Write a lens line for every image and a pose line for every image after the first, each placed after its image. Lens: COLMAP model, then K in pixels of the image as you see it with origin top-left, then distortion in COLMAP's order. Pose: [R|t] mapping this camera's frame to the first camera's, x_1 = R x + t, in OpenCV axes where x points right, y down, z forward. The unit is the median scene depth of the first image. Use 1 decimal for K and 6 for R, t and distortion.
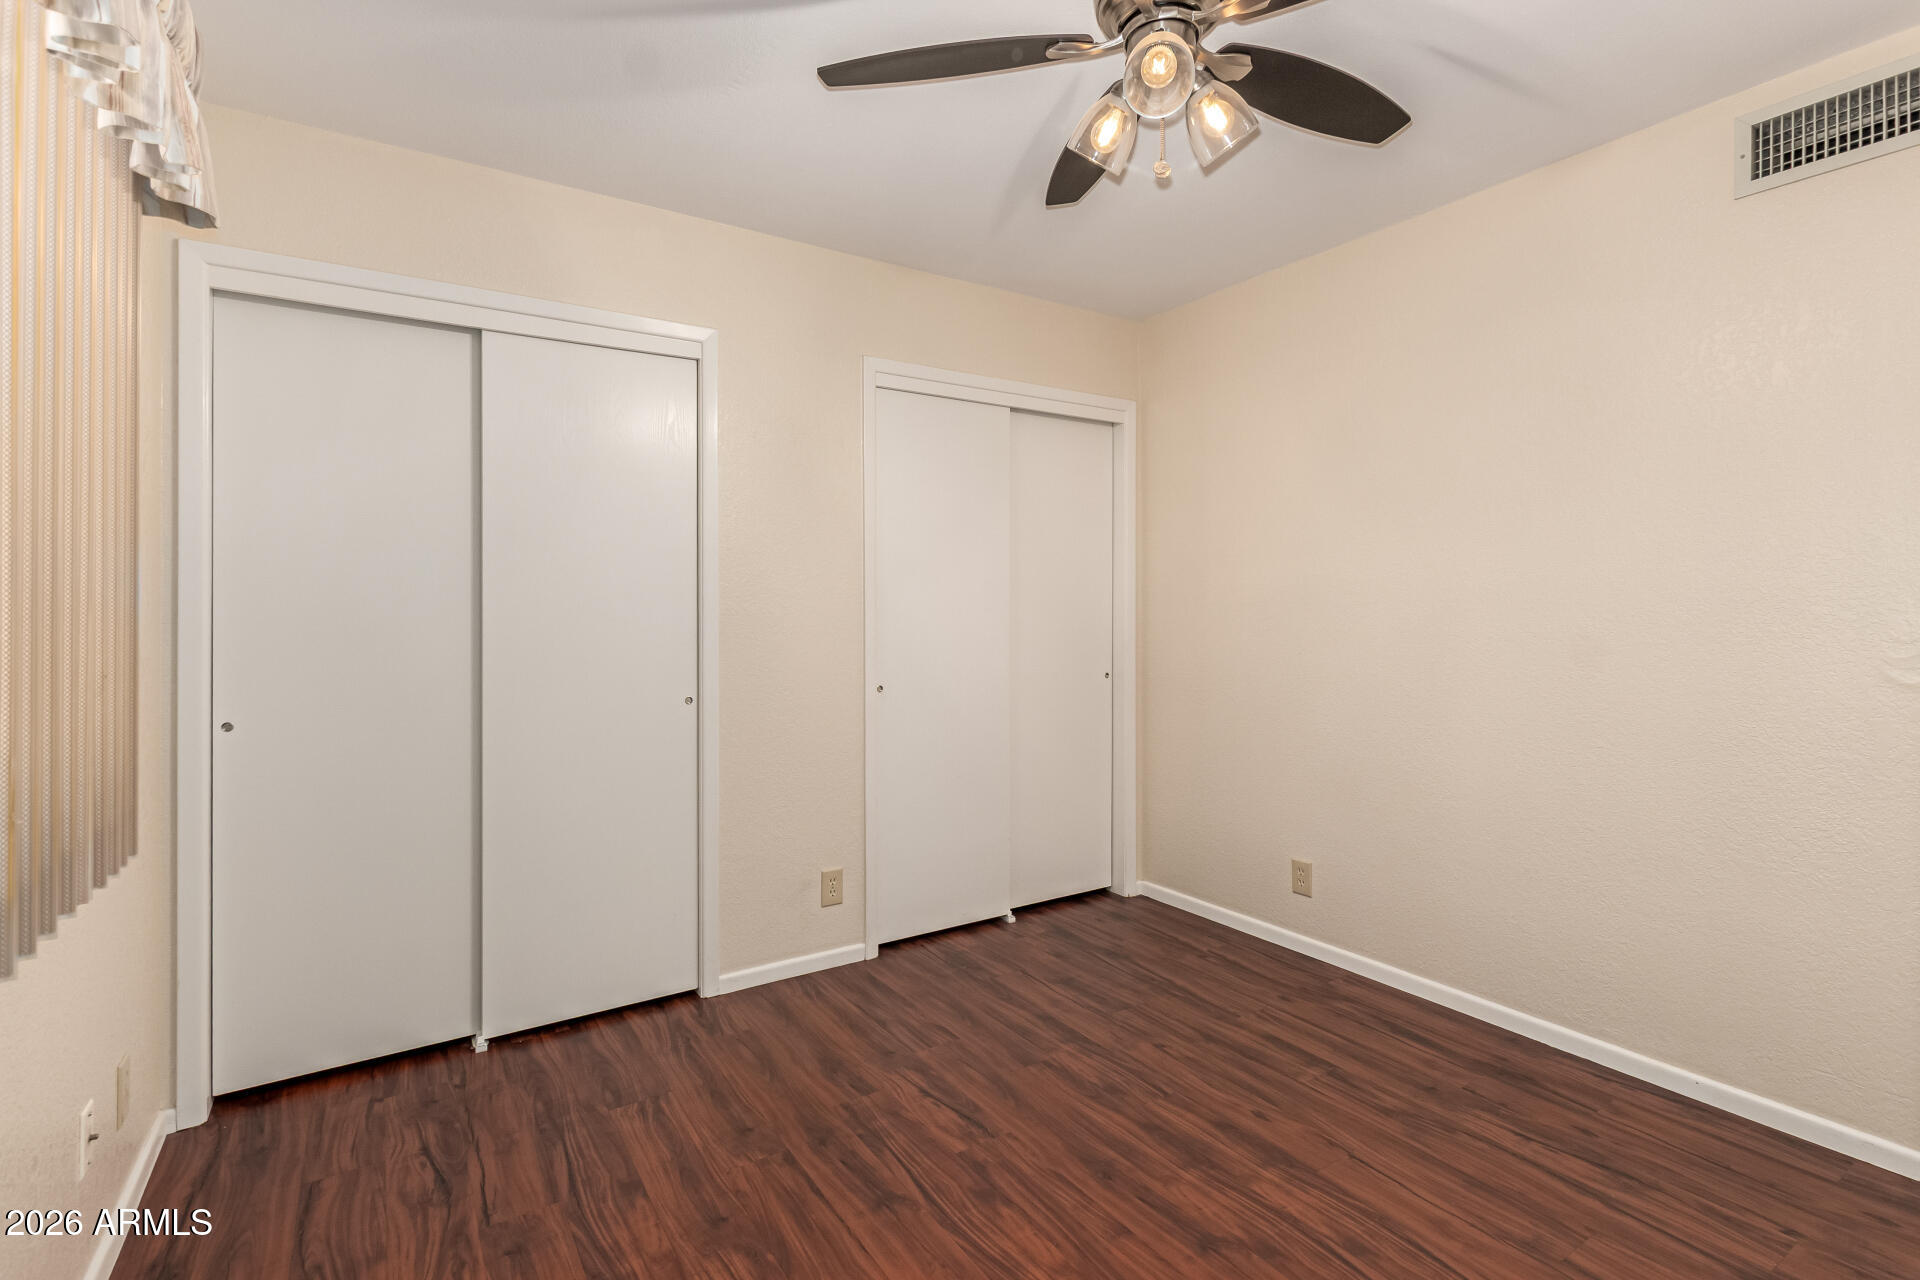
lens RADIAL K [[883.9, 0, 964.7], [0, 883.9, 624.6], [0, 0, 1]] dist [0.004487, 0.000137]
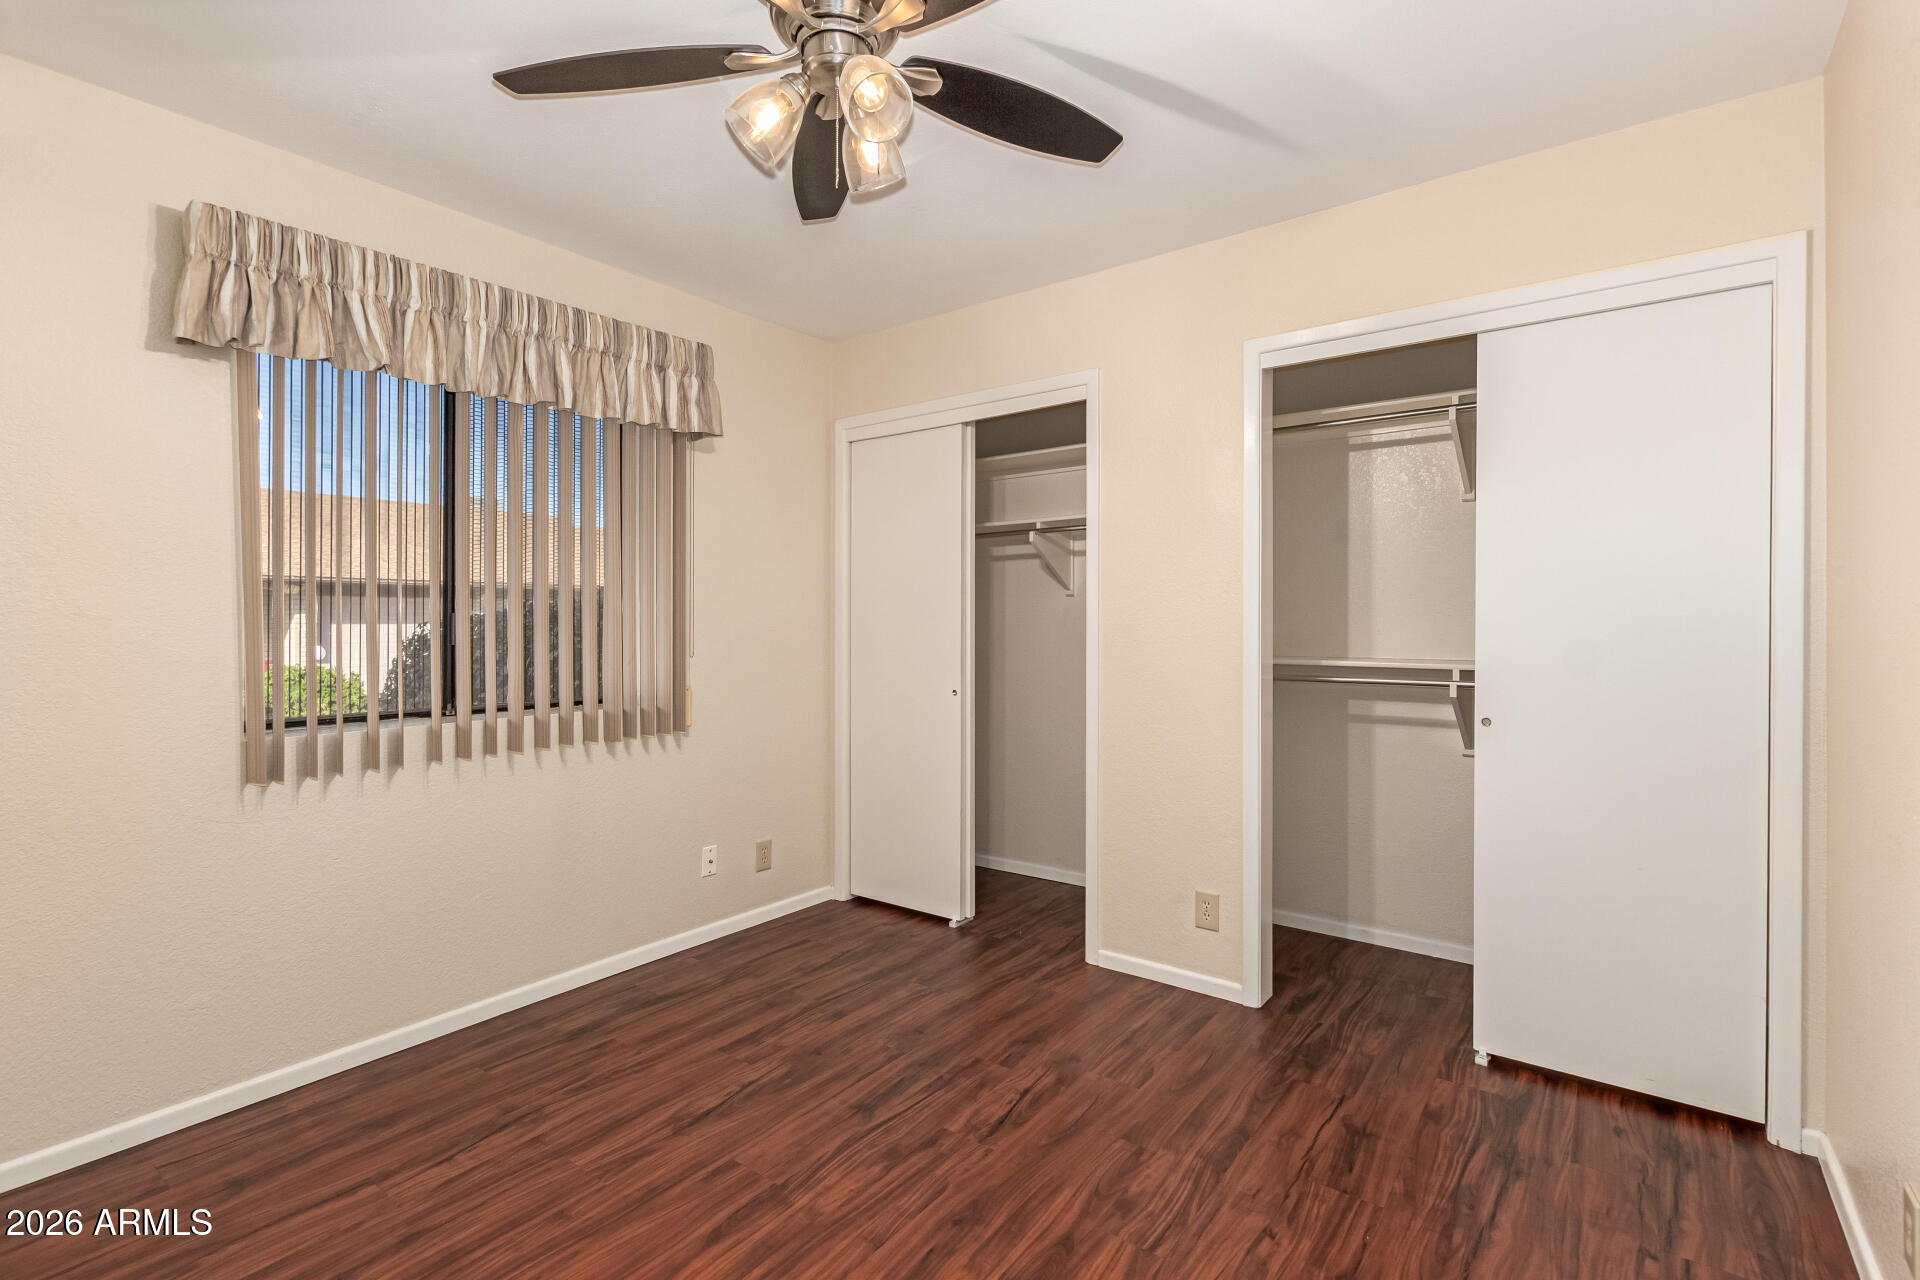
lens RADIAL K [[883.9, 0, 966.4], [0, 883.9, 627.7], [0, 0, 1]] dist [0.004487, 0.000137]
pose [[0.340818, 0.007122, -0.940102, 0.905168], [-0.012647, 0.999916, 0.002991, -0.008720], [0.940044, 0.010870, 0.340879, 0.592950]]
